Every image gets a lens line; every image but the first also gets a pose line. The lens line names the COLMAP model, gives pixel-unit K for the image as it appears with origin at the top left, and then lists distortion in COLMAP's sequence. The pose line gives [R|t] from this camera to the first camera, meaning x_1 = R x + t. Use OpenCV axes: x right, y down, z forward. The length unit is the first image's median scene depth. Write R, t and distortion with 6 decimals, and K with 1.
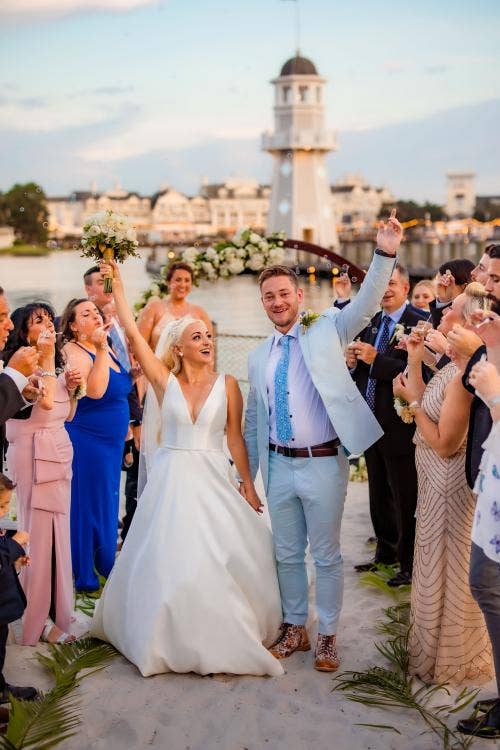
lens RADIAL K [[1483.4, 0, 250.0], [0, 1483.4, 375.0], [0, 0, 1]] dist [-0.177342, -0.008010]
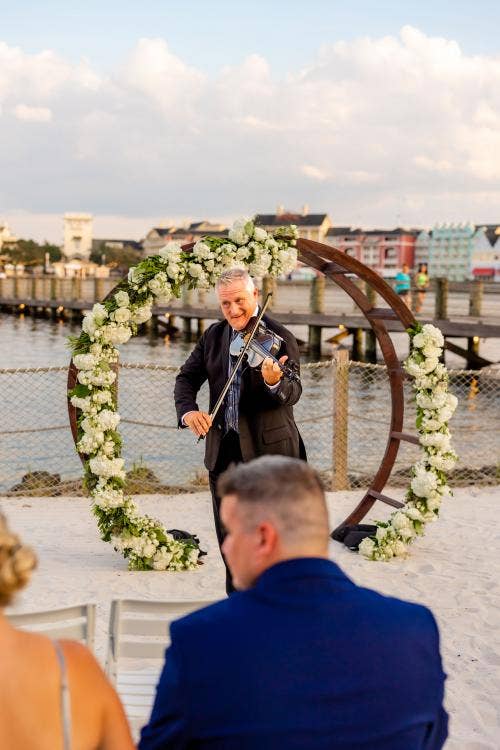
lens RADIAL K [[1252.0, 0, 293.7], [0, 1252.0, 375.8], [0, 0, 1]] dist [-0.005393, -0.006297]
pose [[0.925042, 0.010437, 0.379720, -0.068048], [-0.001987, 0.999742, -0.022638, -0.002543], [-0.379859, 0.020187, 0.924824, 0.133672]]
